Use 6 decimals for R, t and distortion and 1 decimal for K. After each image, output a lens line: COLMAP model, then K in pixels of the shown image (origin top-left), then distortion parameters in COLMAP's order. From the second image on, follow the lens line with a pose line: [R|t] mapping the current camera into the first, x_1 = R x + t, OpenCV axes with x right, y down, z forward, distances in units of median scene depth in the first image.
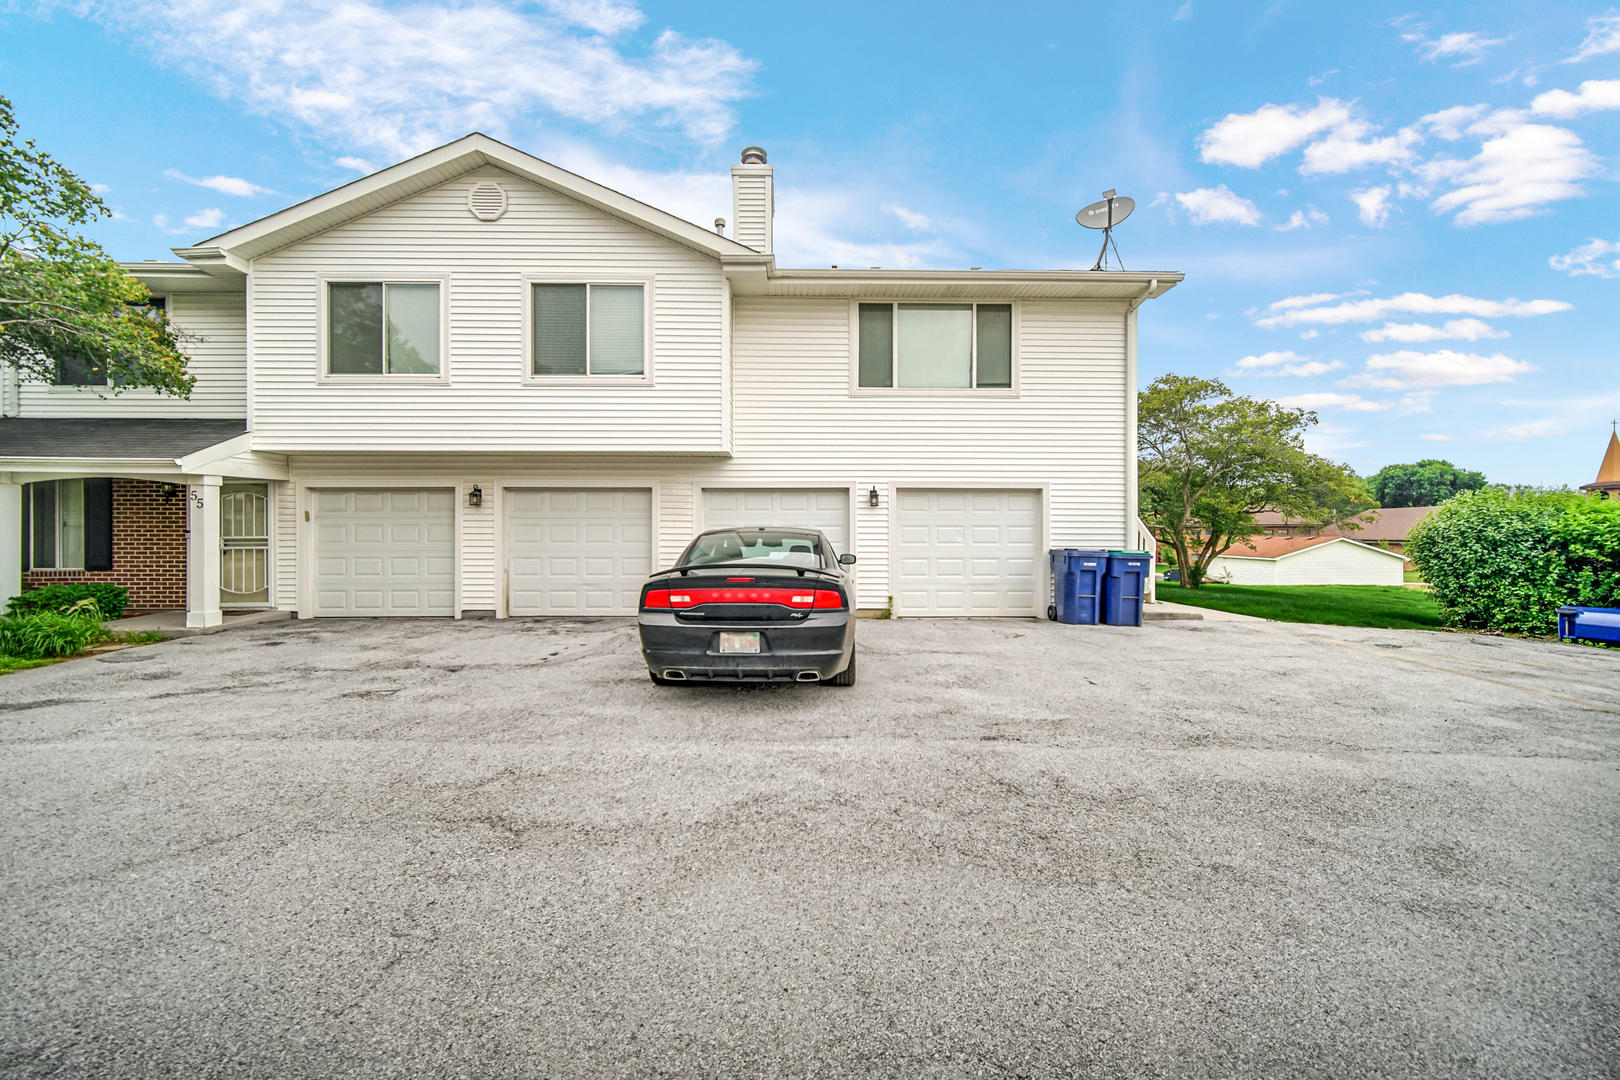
lens RADIAL K [[643.8, 0, 810.0], [0, 643.8, 540.0], [0, 0, 1]] dist [-0.000661, -0.000064]
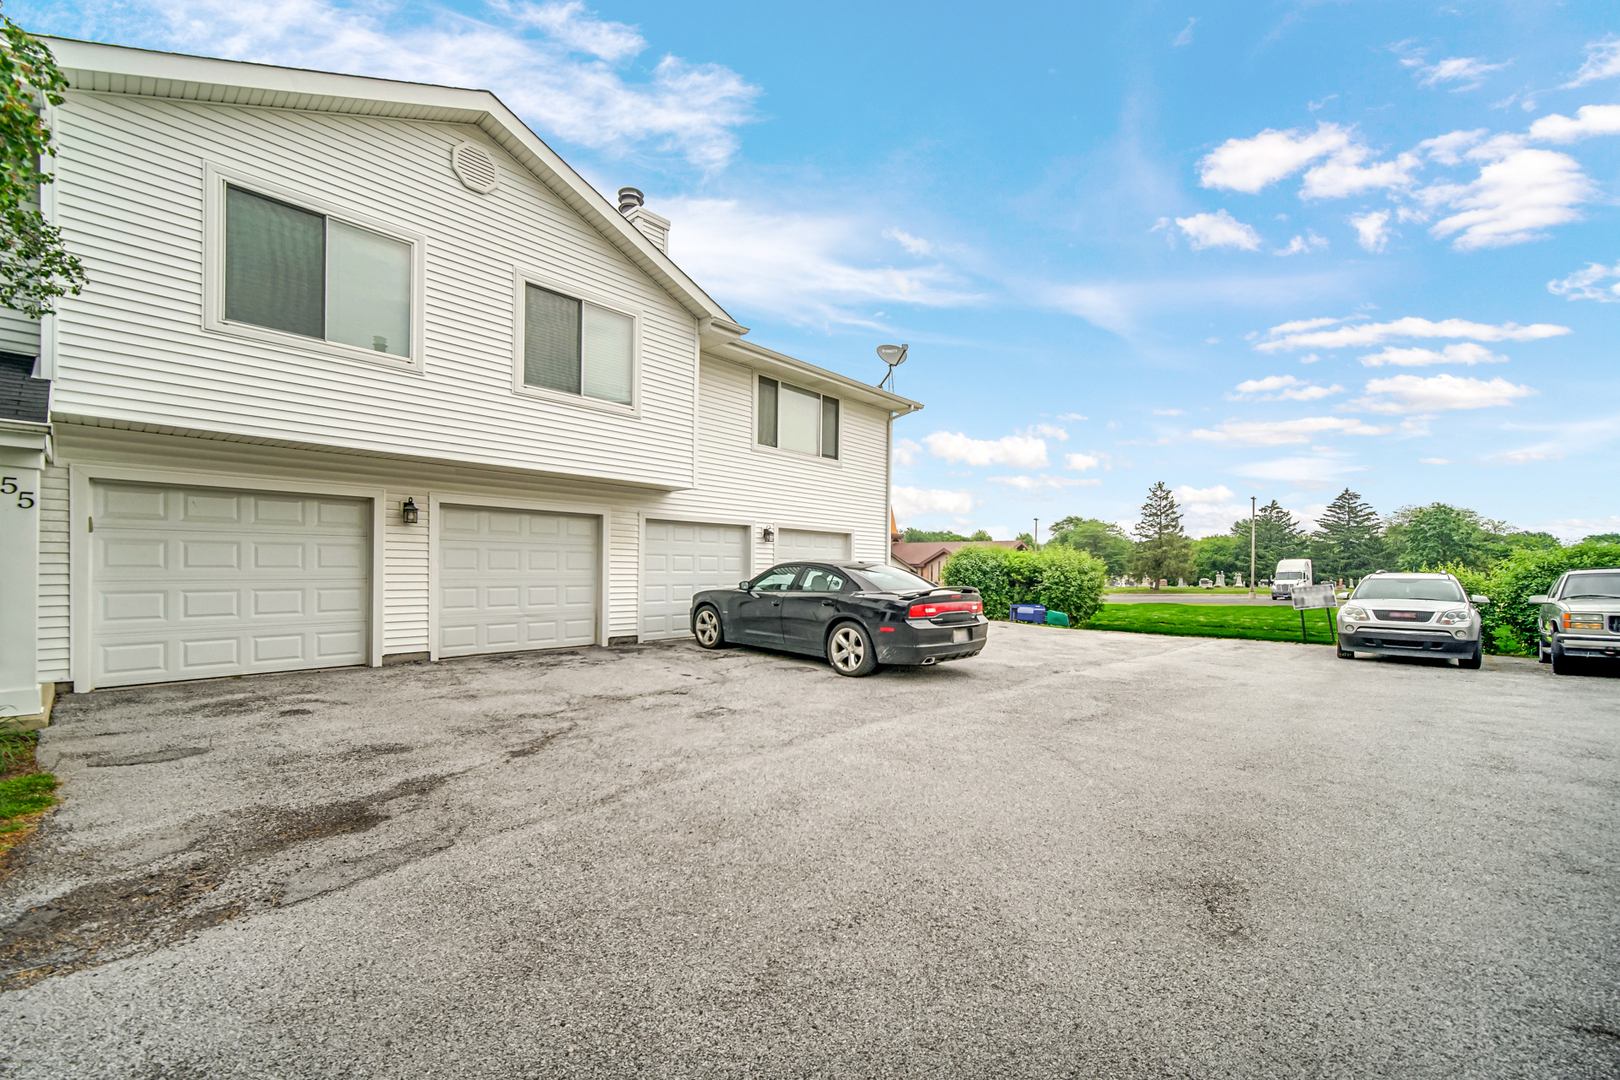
lens RADIAL K [[645.6, 0, 810.1], [0, 645.6, 574.2], [0, 0, 1]] dist [0.000060, -0.000058]
pose [[0.691606, 0.000427, 0.722275, -0.749717], [-0.009809, 0.999913, 0.008801, -0.001938], [-0.722209, -0.013172, 0.691550, 0.078402]]
